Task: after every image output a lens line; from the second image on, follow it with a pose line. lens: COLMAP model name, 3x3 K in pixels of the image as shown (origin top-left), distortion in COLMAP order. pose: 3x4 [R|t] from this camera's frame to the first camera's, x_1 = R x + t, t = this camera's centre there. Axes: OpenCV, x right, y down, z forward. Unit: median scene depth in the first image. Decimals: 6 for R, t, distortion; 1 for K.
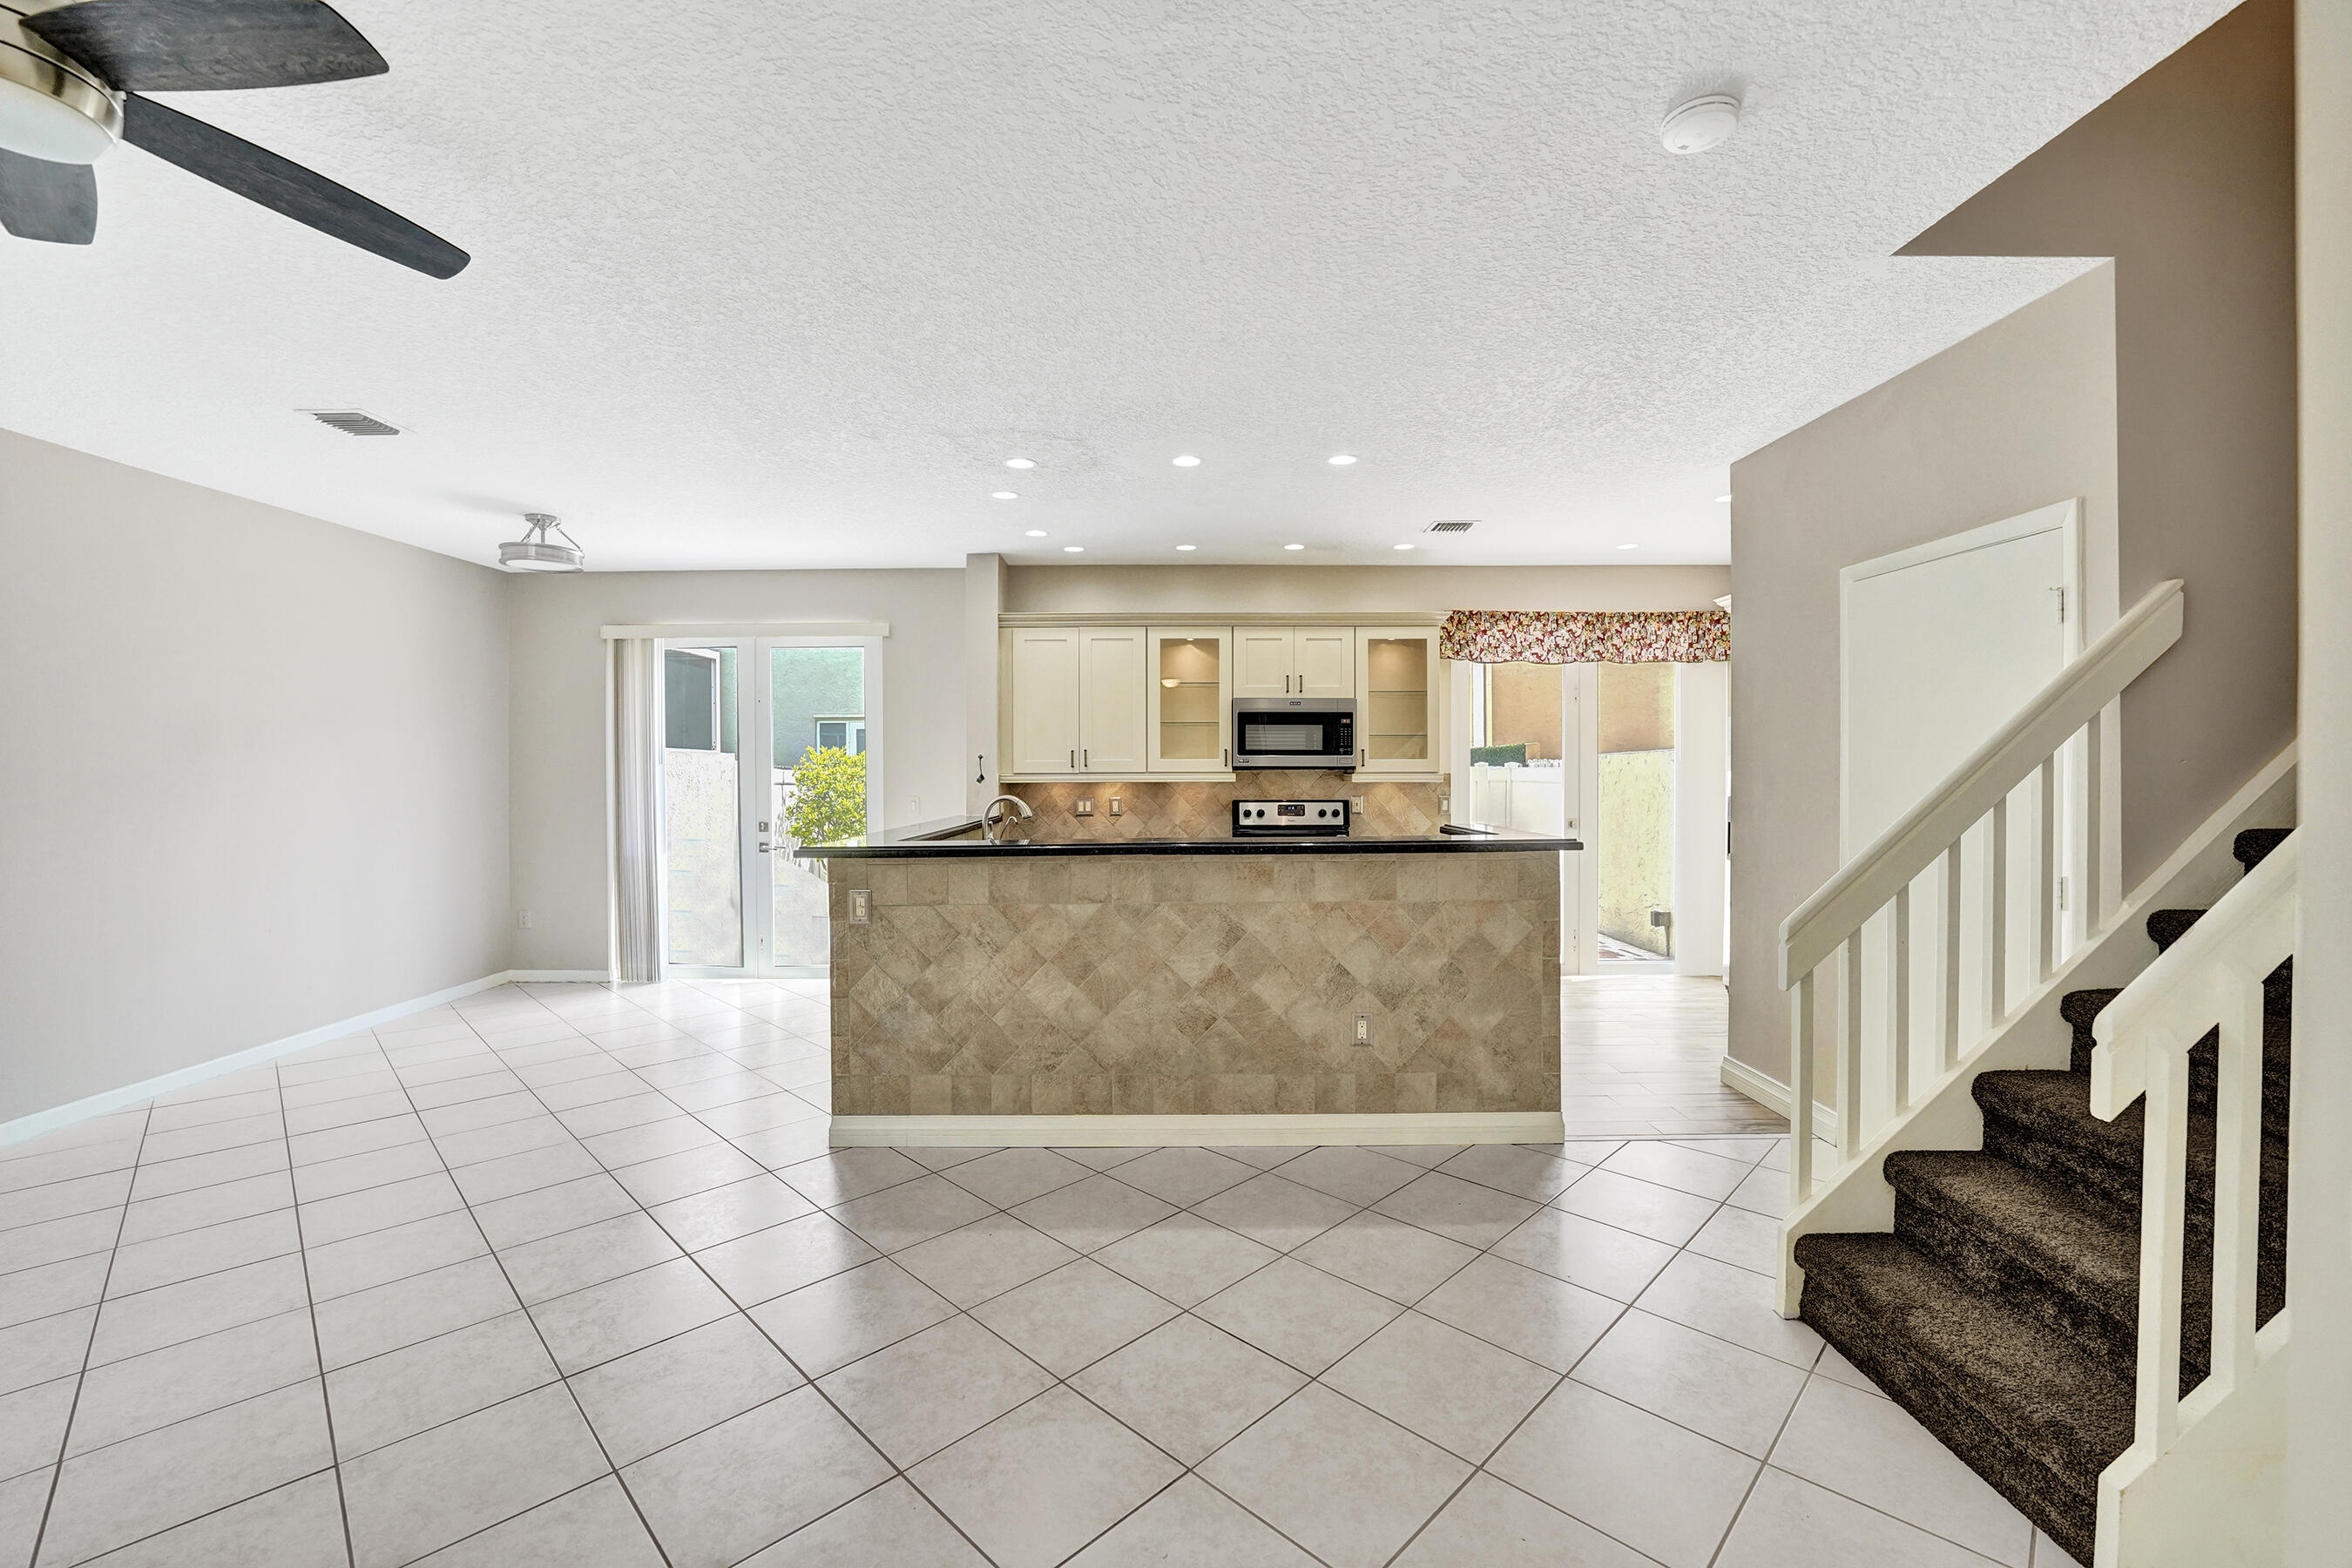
lens RADIAL K [[971.4, 0, 1176.0], [0, 971.4, 784.0], [0, 0, 1]] dist [-0.002363, -0.000206]
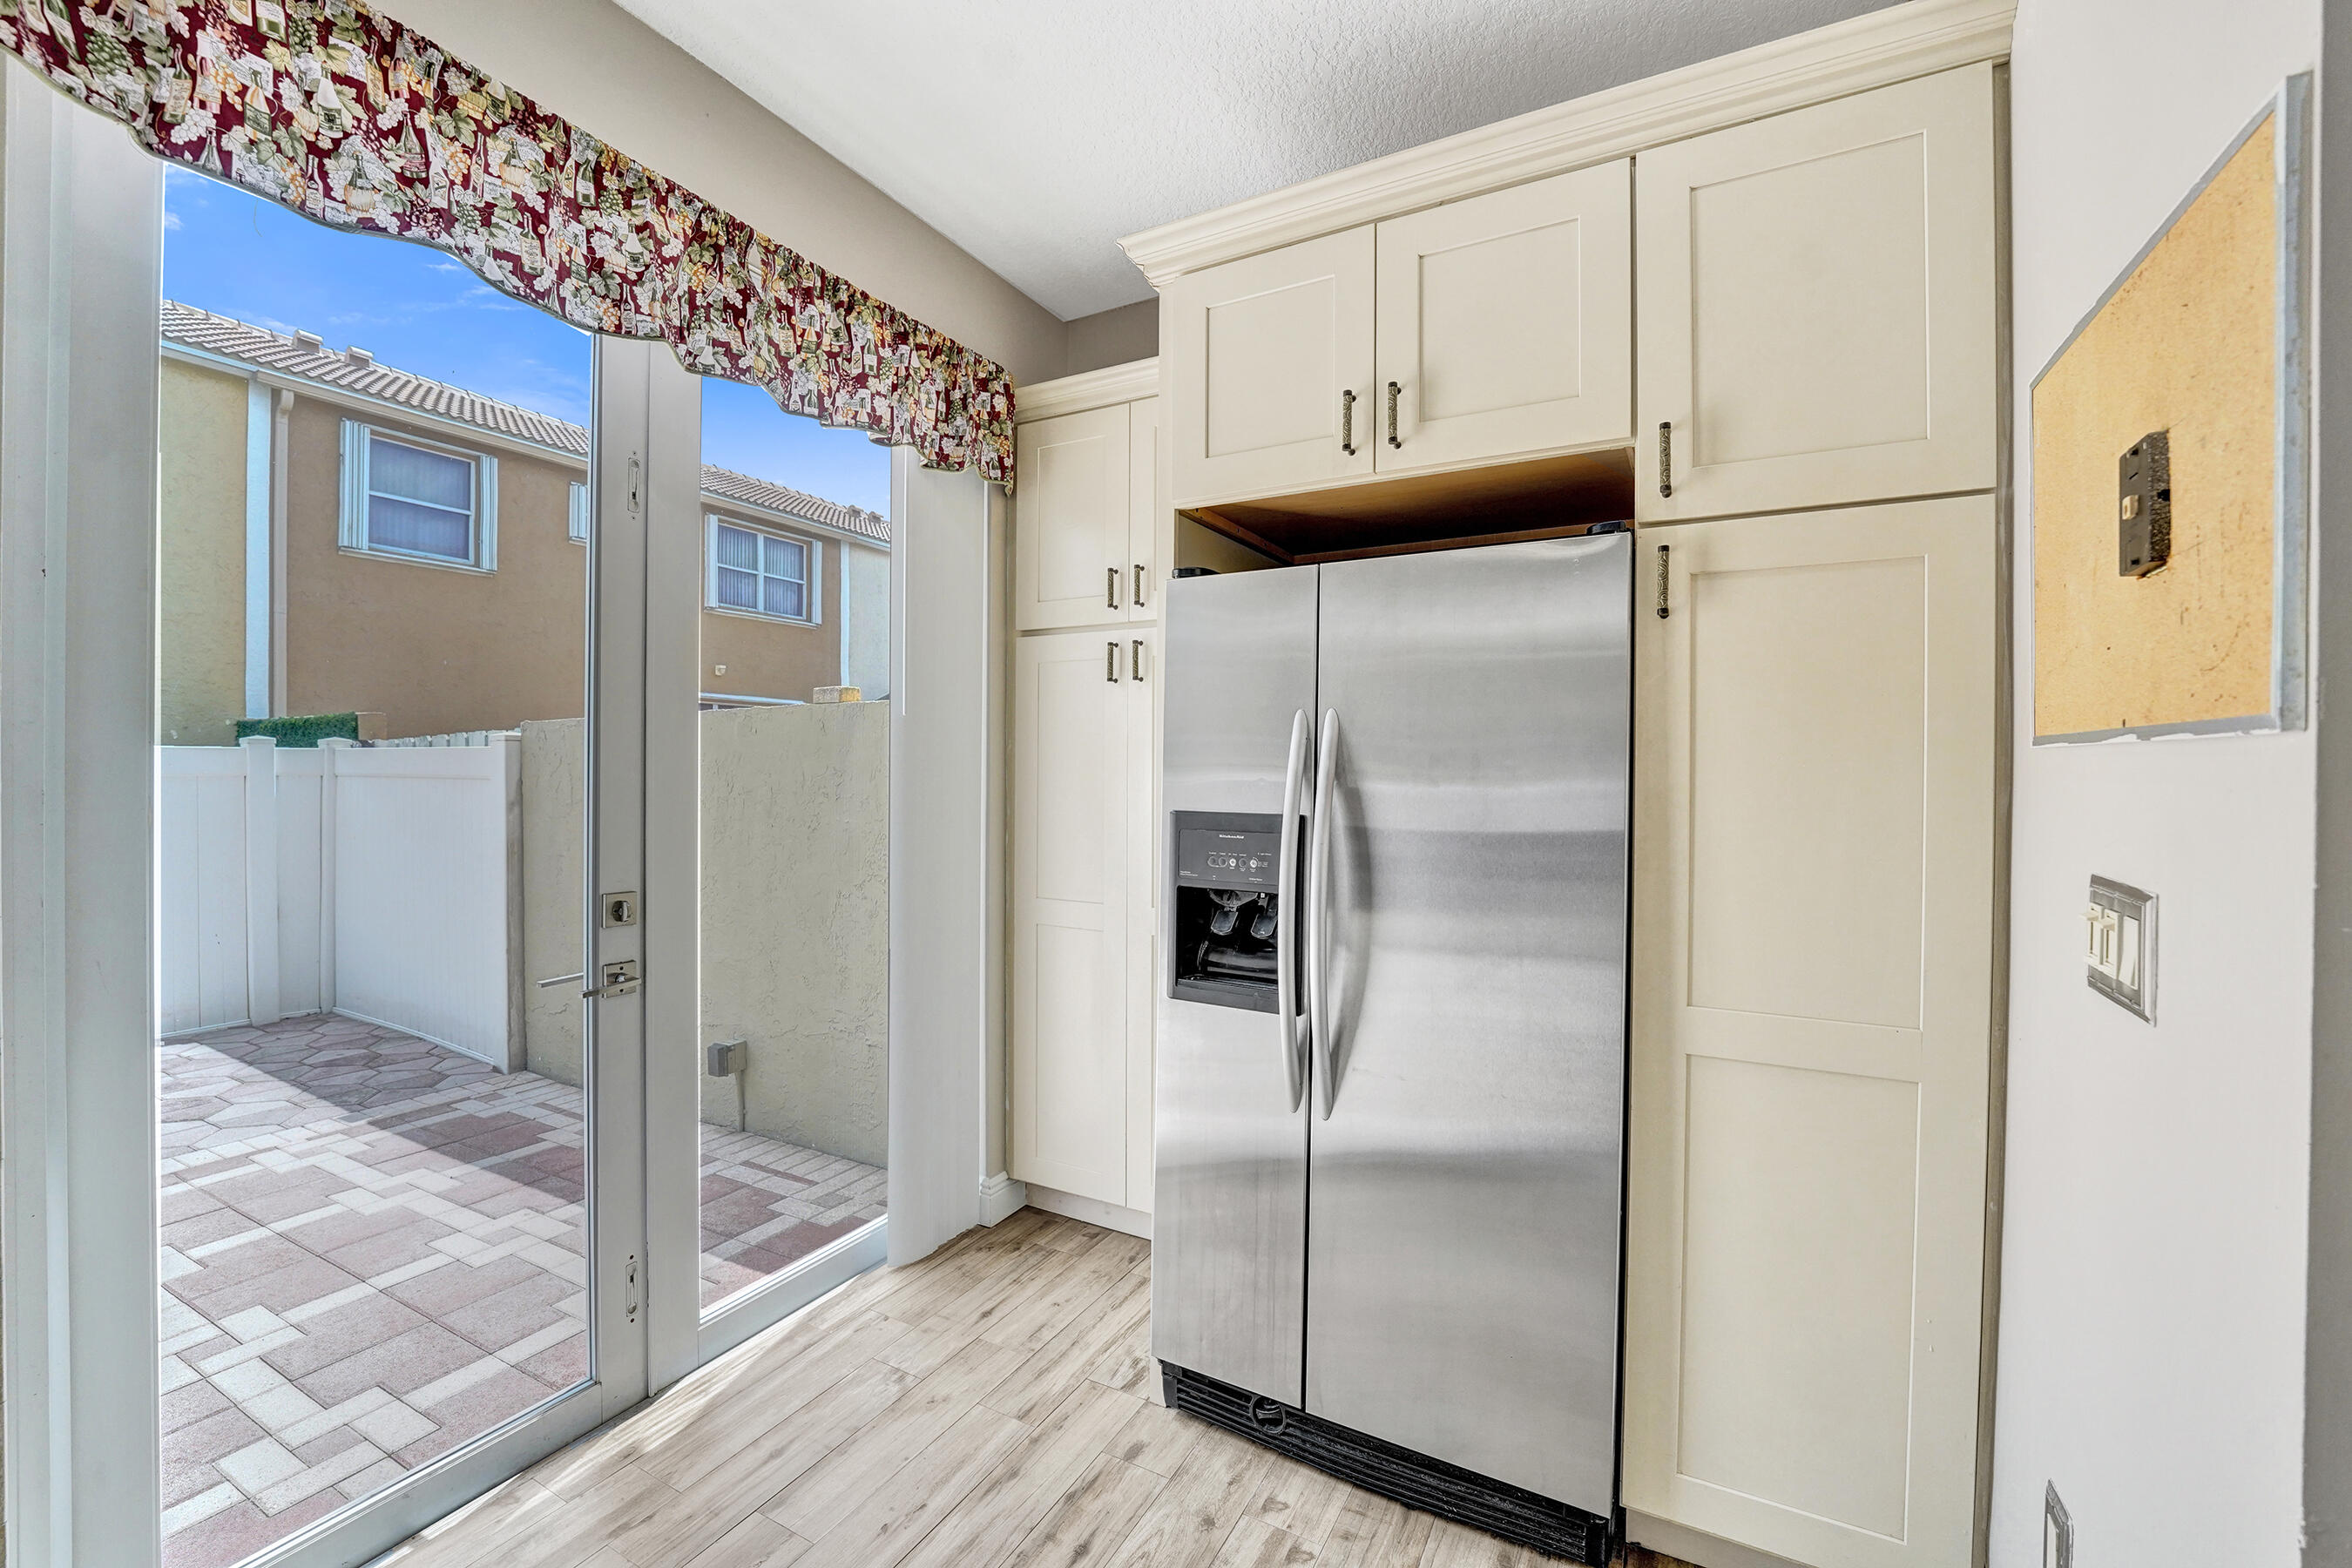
lens RADIAL K [[956.1, 0, 1181.7], [0, 956.1, 777.2], [0, 0, 1]] dist [-0.029851, 0.000145]
pose [[0.470480, -0.000285, 0.882411, 0.239884], [0.004889, 0.999985, -0.002284, 0.001417], [-0.882397, 0.005389, 0.470474, 0.735734]]
